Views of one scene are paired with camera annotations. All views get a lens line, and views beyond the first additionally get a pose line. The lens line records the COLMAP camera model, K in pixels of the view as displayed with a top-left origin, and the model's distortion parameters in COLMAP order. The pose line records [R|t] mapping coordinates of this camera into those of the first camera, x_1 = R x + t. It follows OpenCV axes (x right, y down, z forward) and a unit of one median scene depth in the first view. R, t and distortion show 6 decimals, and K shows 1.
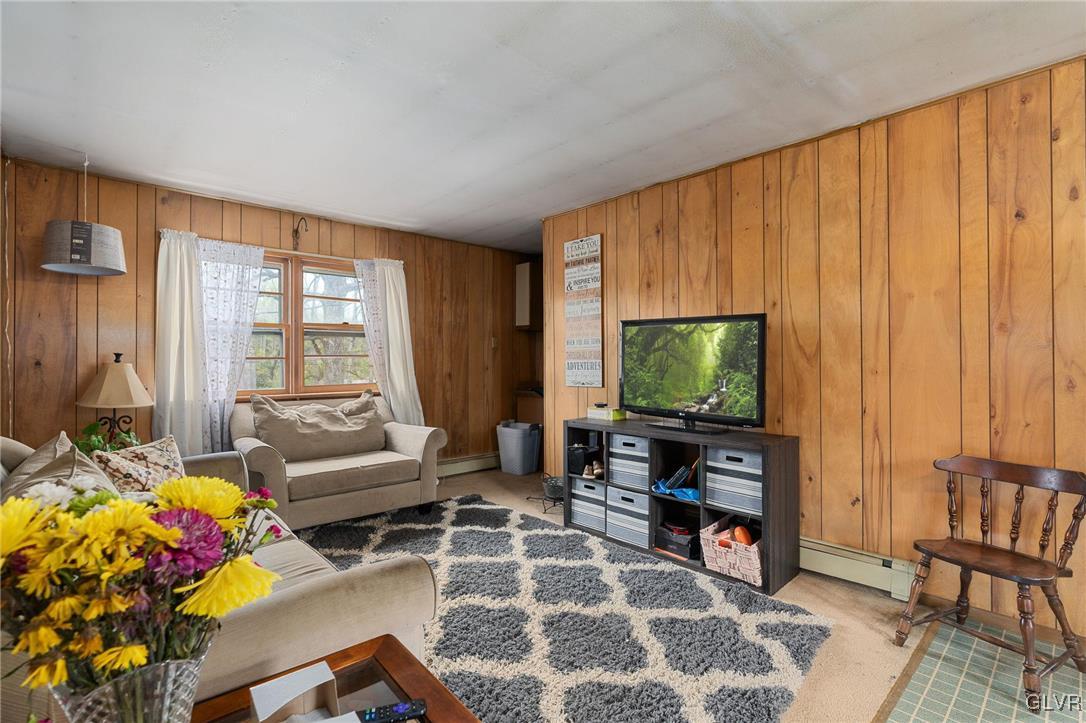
lens RADIAL K [[491.1, 0, 554.3], [0, 491.1, 360.2], [0, 0, 1]] dist [-0.015572, 0.003573]
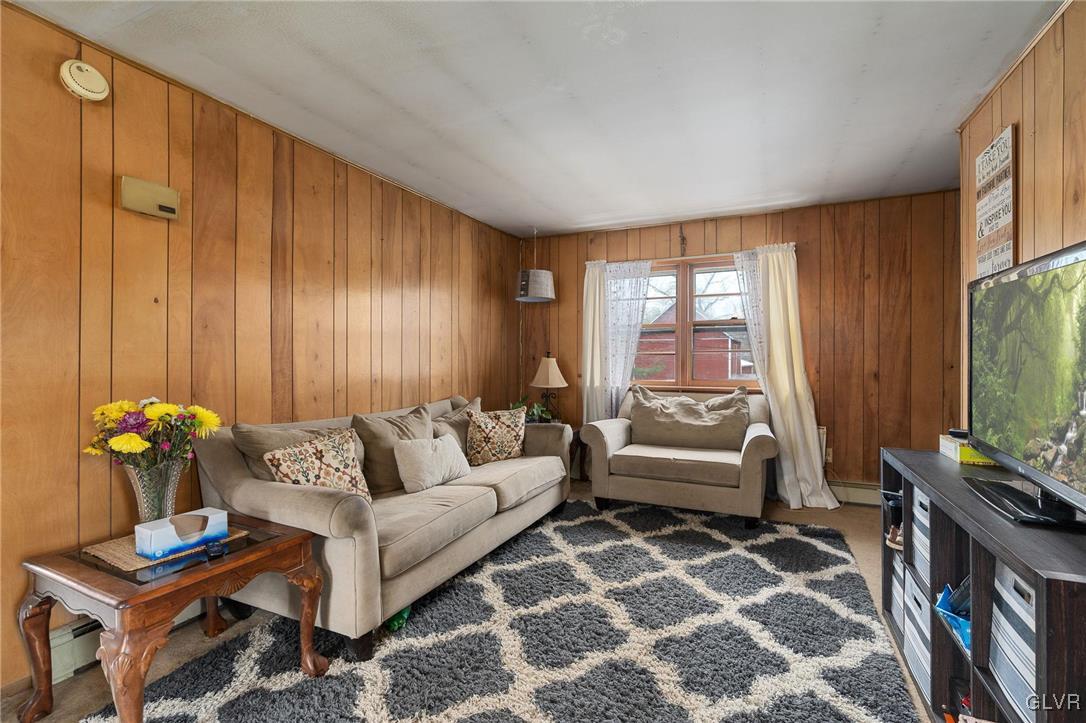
lens RADIAL K [[491.1, 0, 550.3], [0, 491.1, 358.4], [0, 0, 1]] dist [-0.015572, 0.003573]
pose [[0.384148, 0.002050, -0.923269, 0.429745], [0.002066, 0.999993, 0.003080, 0.001982], [0.923269, -0.003090, 0.384142, 0.340481]]
